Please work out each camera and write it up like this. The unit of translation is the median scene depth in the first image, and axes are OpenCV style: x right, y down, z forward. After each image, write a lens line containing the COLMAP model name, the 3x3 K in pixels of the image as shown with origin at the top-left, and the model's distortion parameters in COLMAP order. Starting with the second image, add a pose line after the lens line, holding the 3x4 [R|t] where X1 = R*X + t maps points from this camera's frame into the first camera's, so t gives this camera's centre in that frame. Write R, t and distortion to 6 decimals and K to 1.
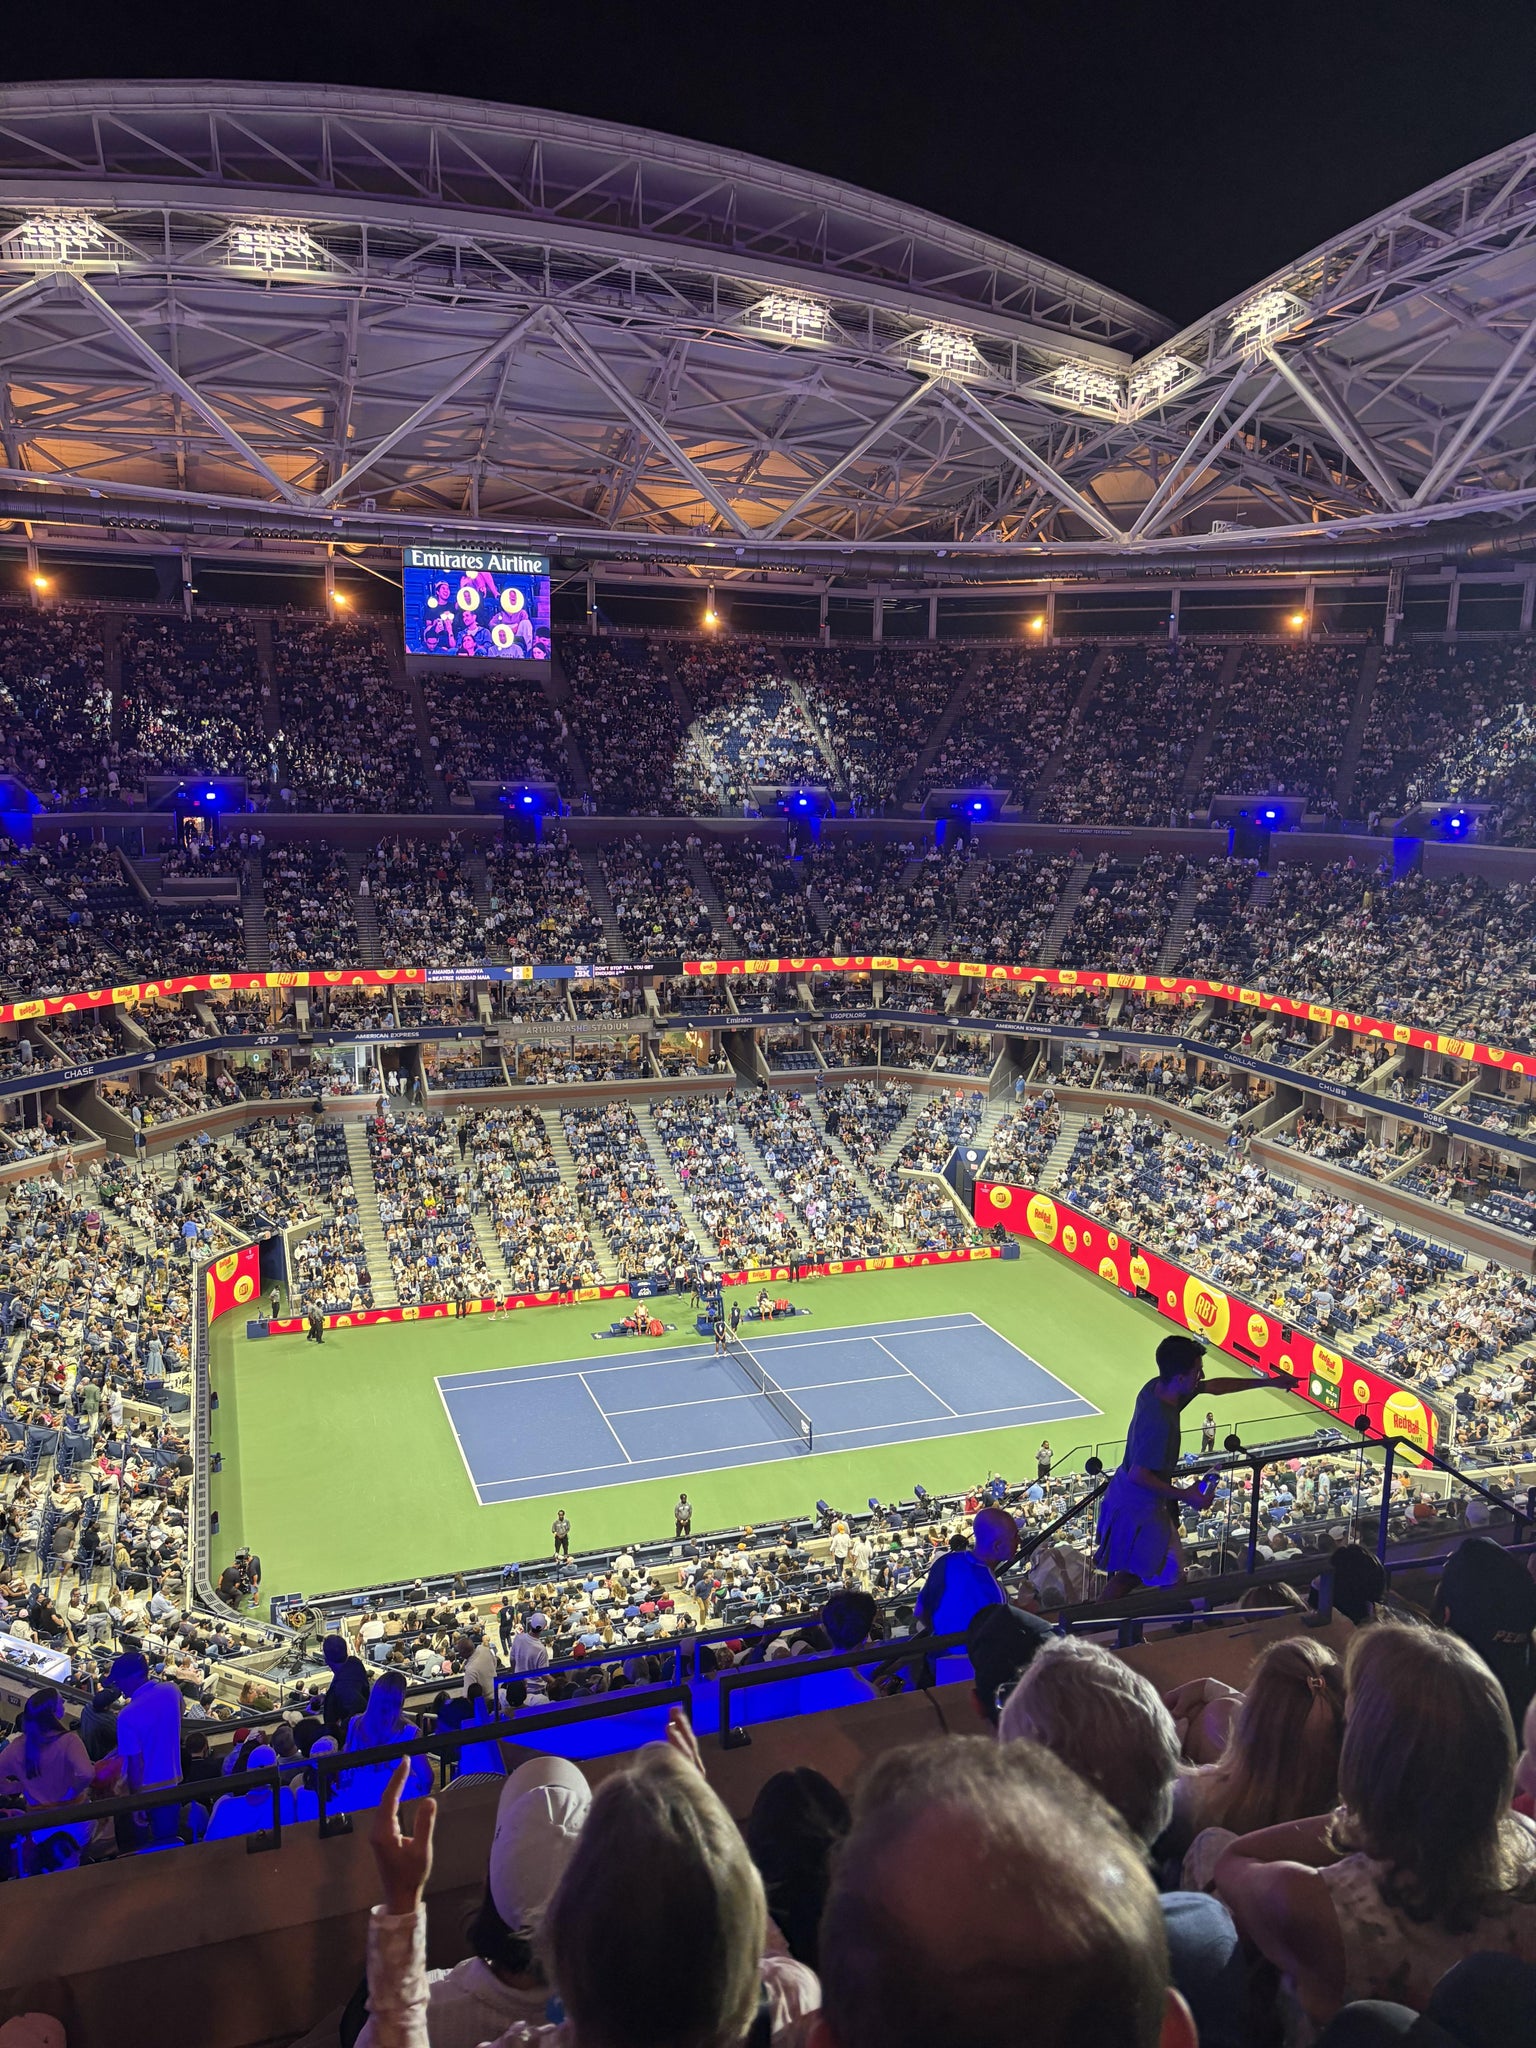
lens RADIAL K [[1528.1, 0, 781.4], [0, 1528.1, 996.0], [0, 0, 1]] dist [0.069274, -0.020584]
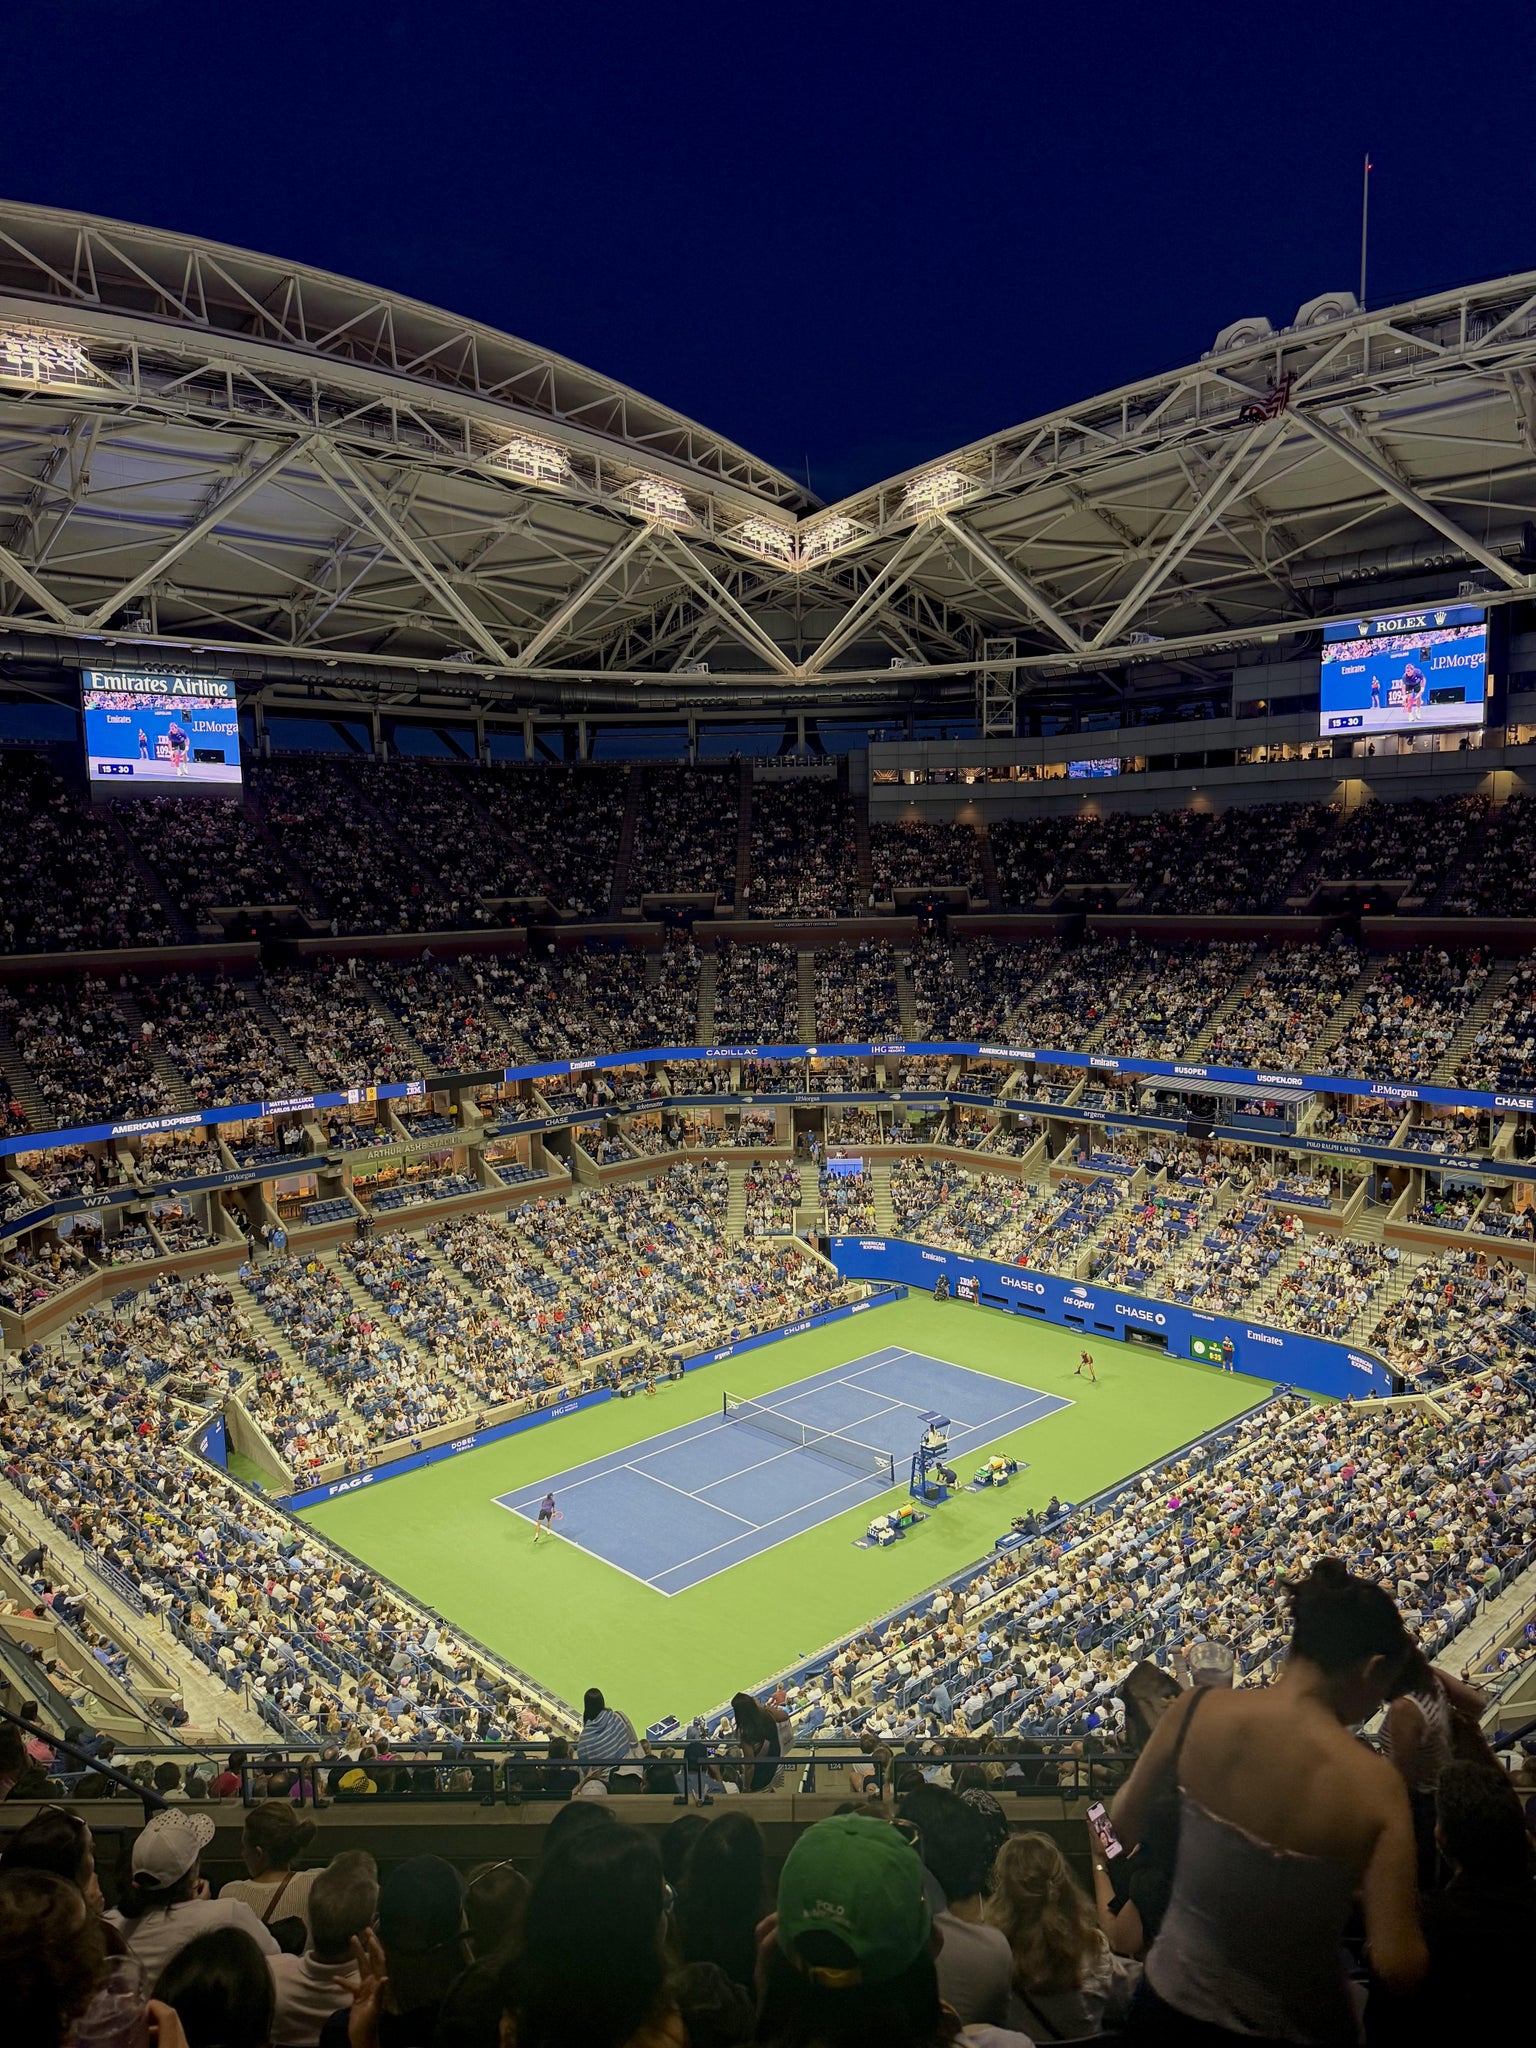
lens RADIAL K [[1431.2, 0, 763.8], [0, 1431.2, 1042.4], [0, 0, 1]] dist [0.048327, -0.038491]
pose [[0.915952, -0.094453, 0.390013, -0.288361], [0.107531, 0.994132, -0.011781, -0.011745], [-0.386612, 0.052729, 0.920734, 0.044397]]
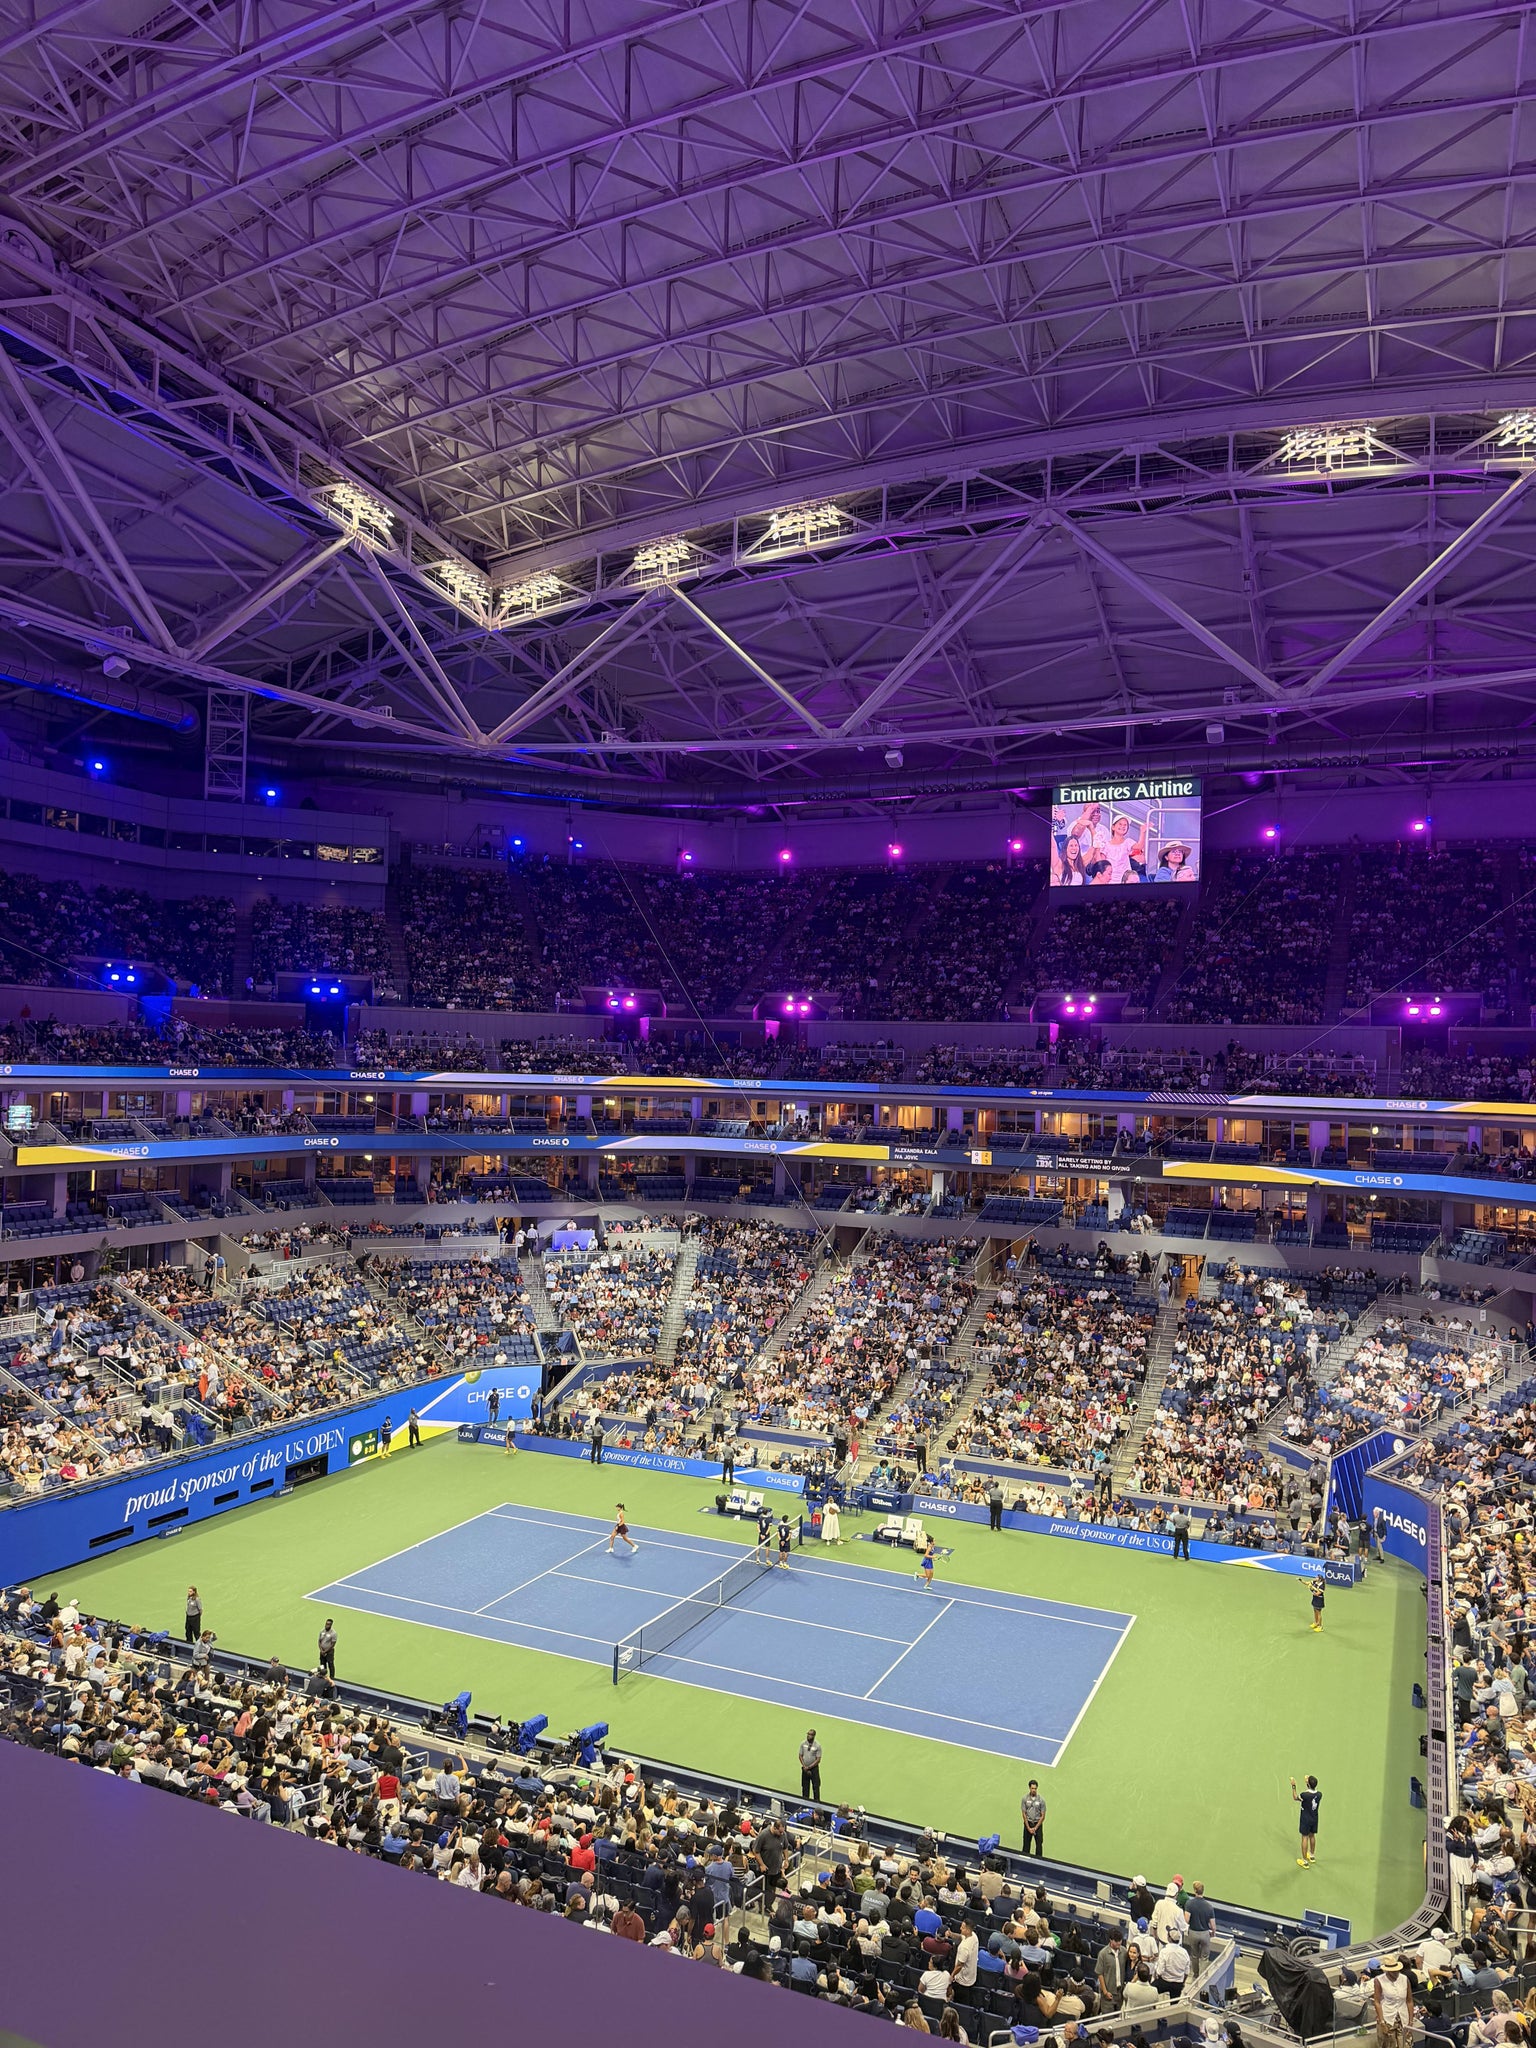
lens RADIAL K [[1416.1, 0, 781.4], [0, 1416.1, 1015.5], [0, 0, 1]] dist [0.011885, -0.013916]
pose [[0.711337, -0.029742, -0.702221, 0.363553], [-0.125472, 0.977682, -0.168509, 0.054224], [0.691561, 0.207976, 0.691730, 0.307389]]
